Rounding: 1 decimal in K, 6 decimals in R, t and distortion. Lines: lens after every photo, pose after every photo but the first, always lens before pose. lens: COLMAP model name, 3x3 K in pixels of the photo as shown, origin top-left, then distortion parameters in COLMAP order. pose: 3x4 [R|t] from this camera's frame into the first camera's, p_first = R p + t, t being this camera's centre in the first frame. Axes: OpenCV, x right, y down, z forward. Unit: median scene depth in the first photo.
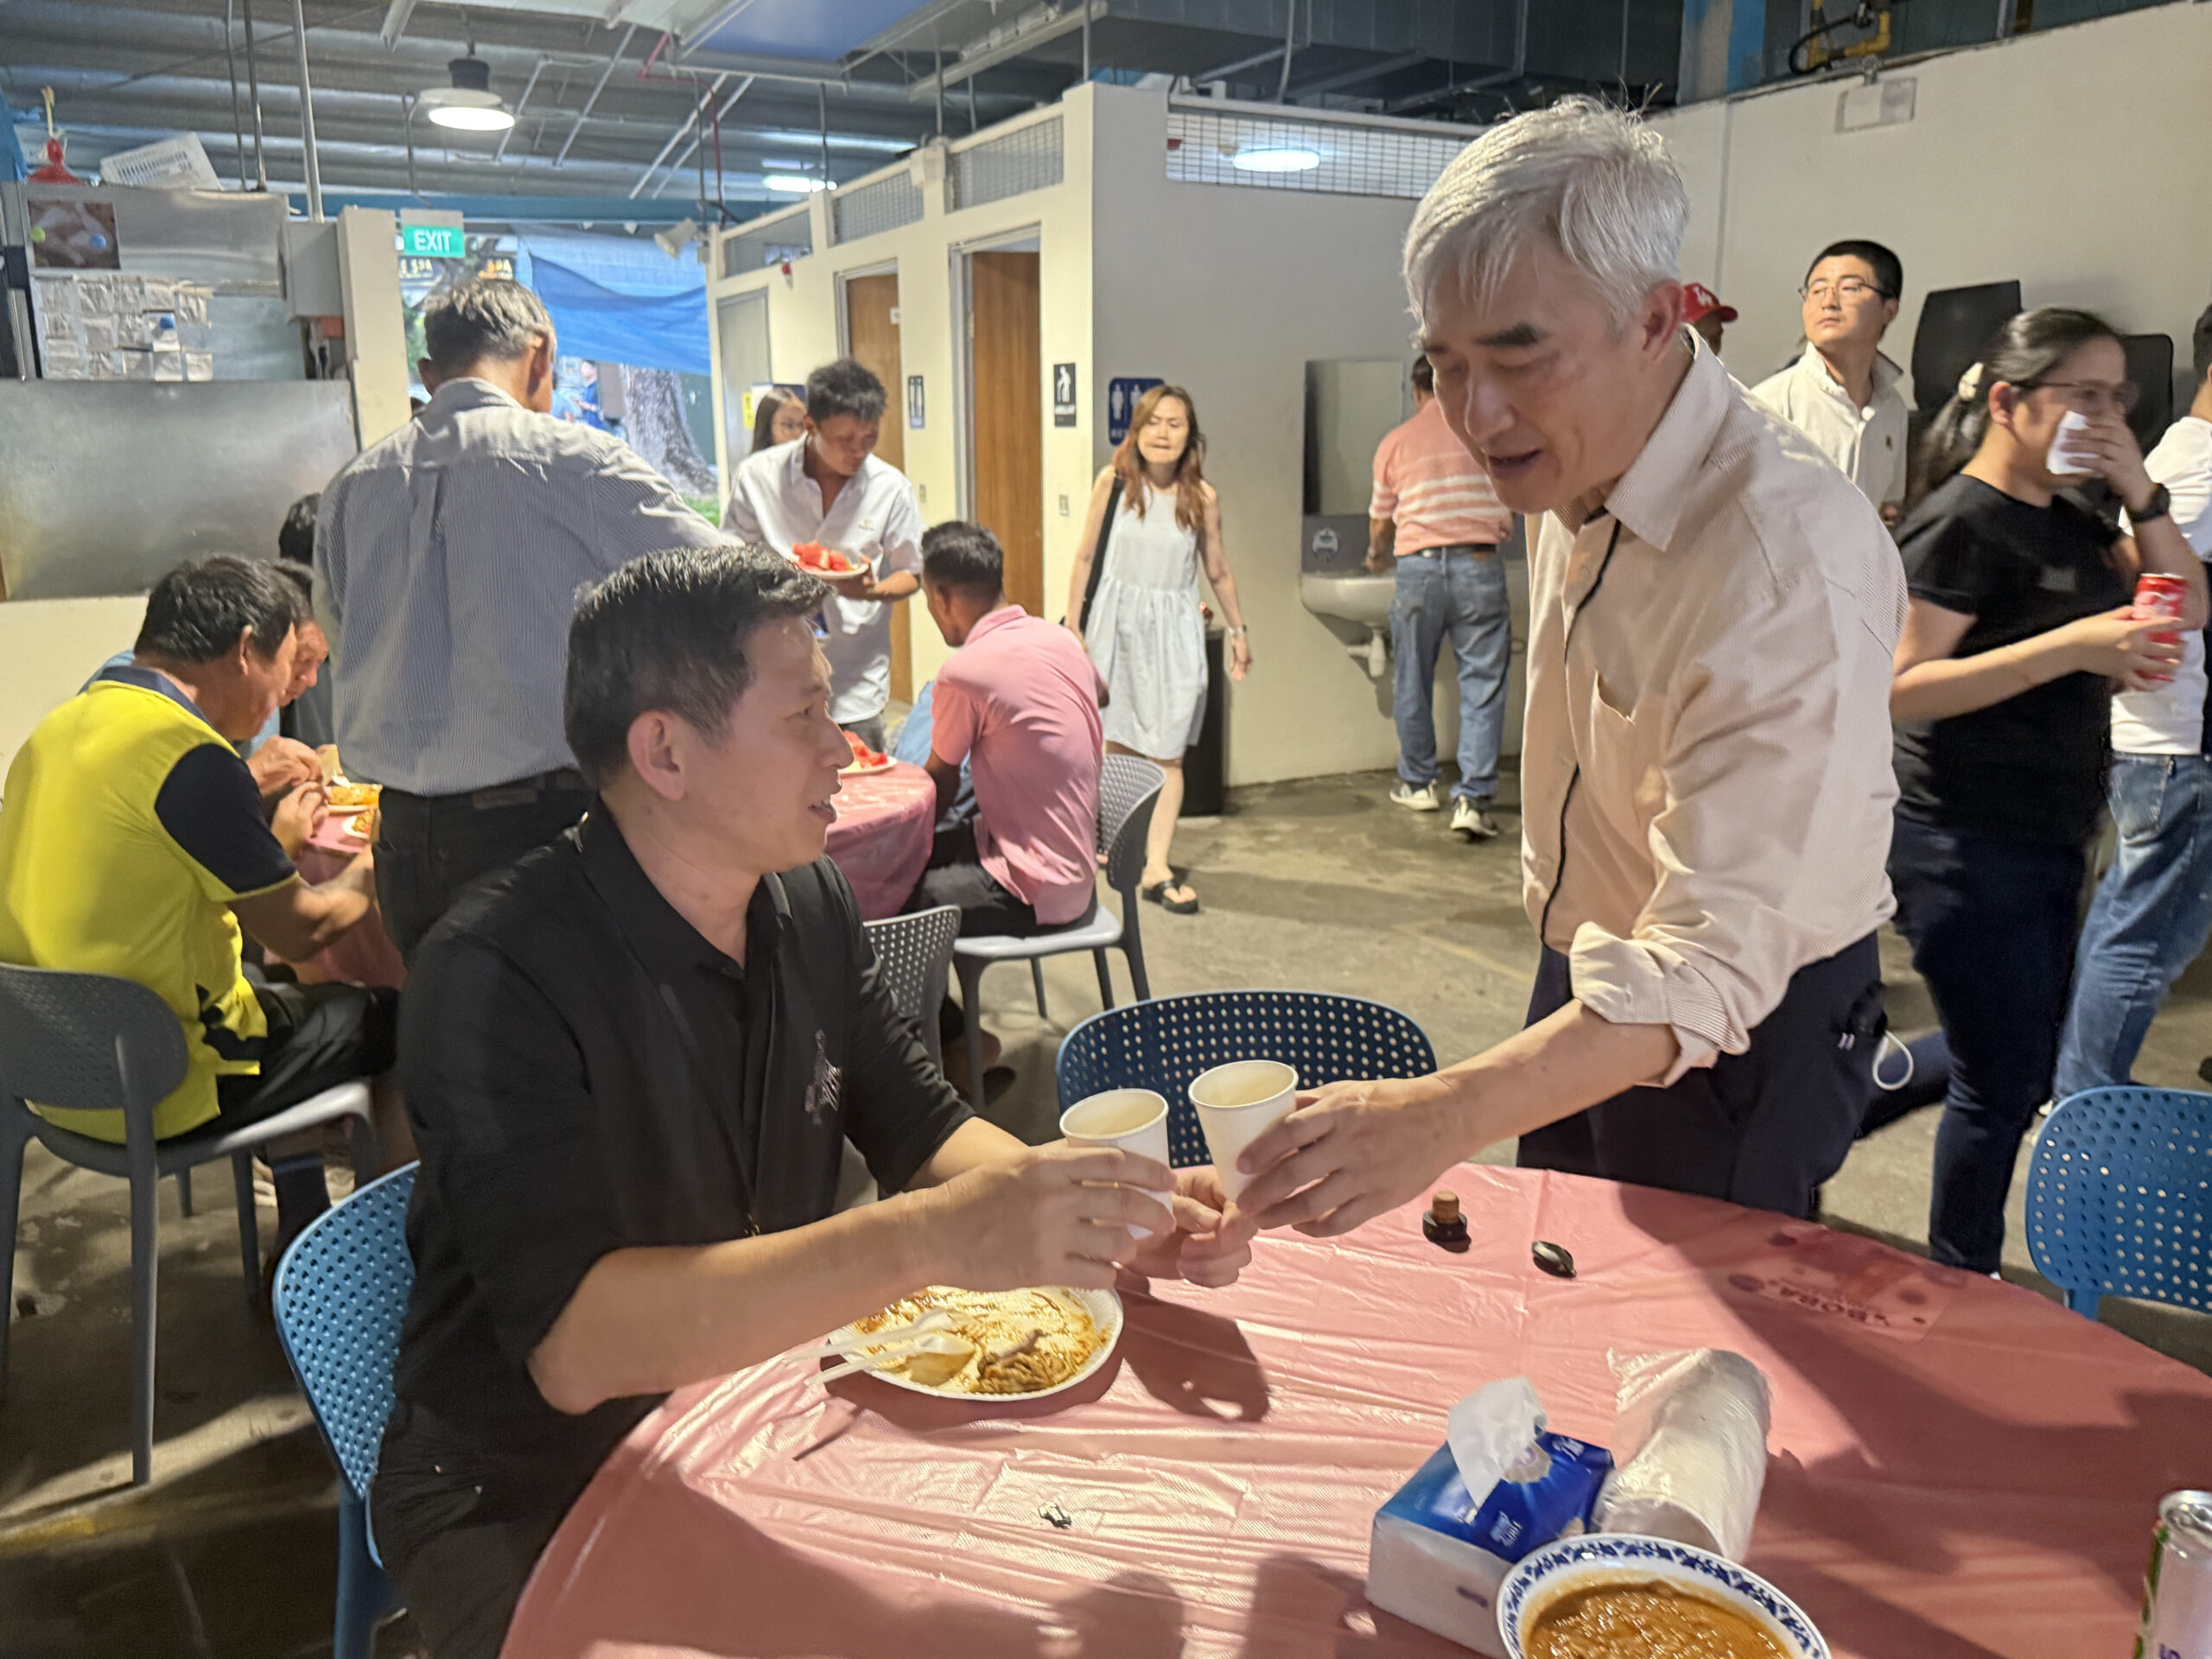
lens RADIAL K [[1675.6, 0, 1095.4], [0, 1675.6, 867.9], [0, 0, 1]] dist [0.002582, -0.035622]
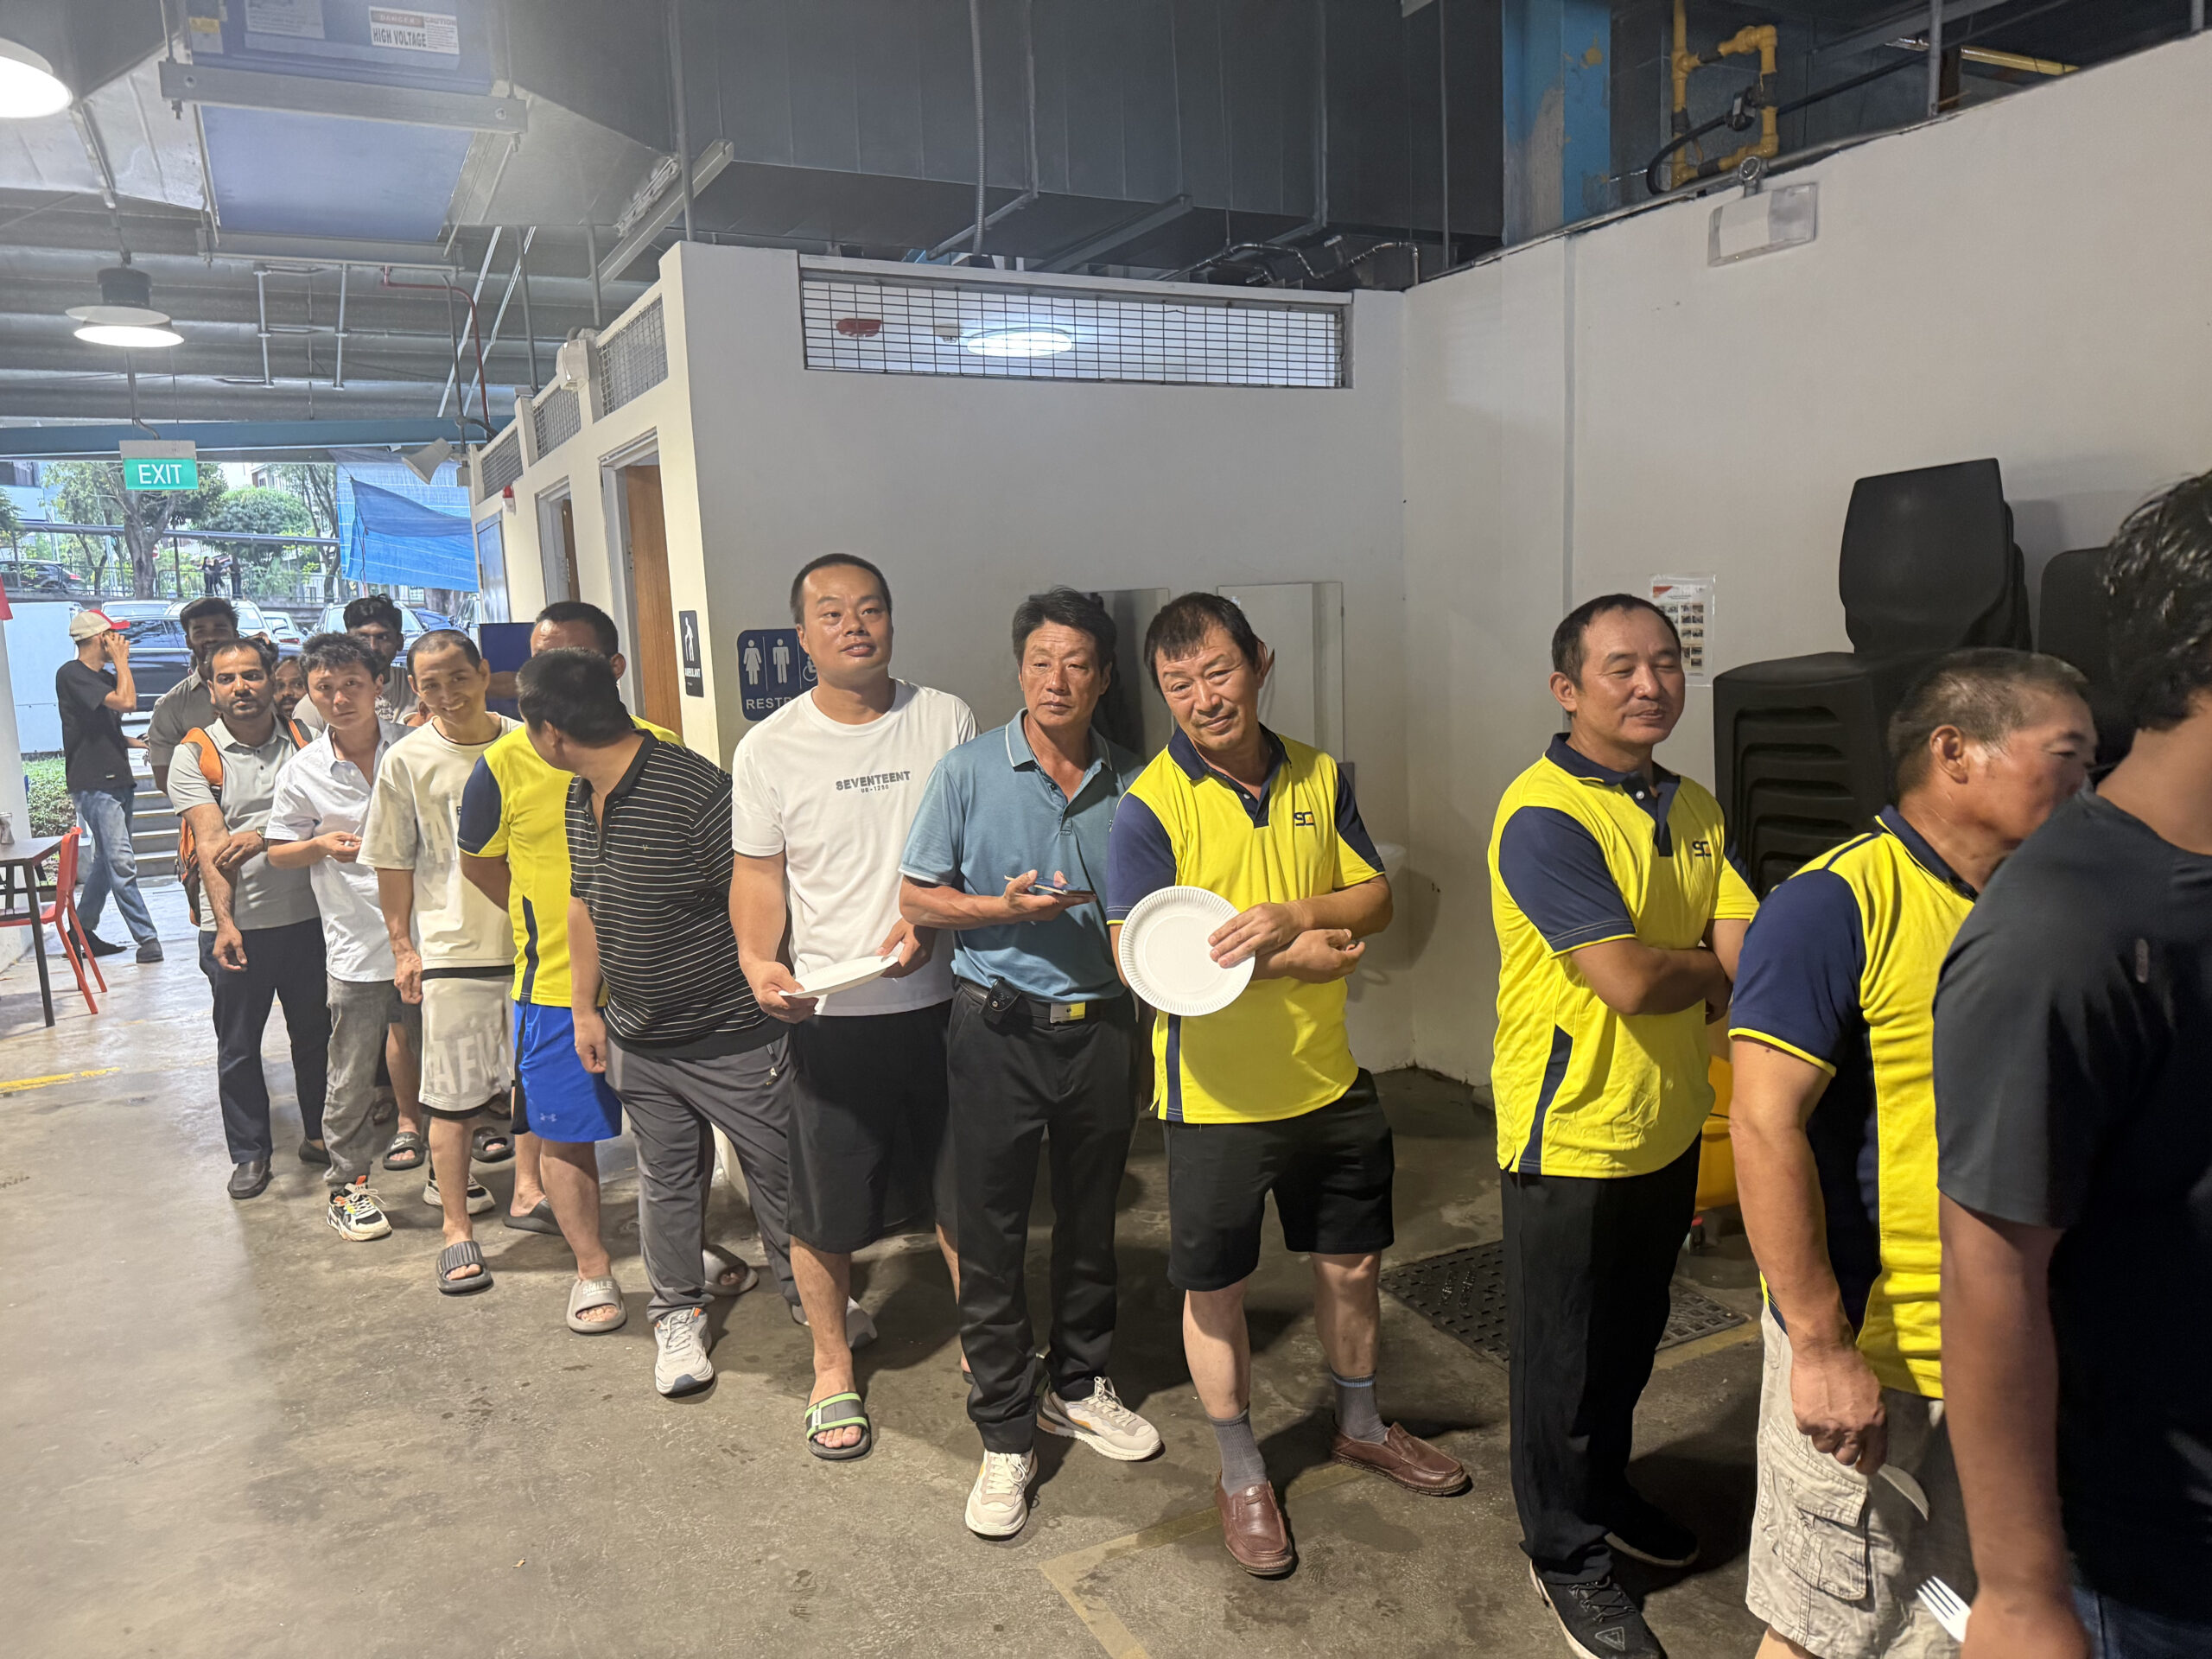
lens RADIAL K [[1553.6, 0, 1084.8], [0, 1553.6, 838.8], [0, 0, 1]] dist [0.051744, -0.095841]
pose [[0.999292, -0.033014, -0.018019, 0.163925], [0.030855, 0.993542, -0.109187, -0.118280], [0.021508, 0.108554, 0.993858, 0.321827]]
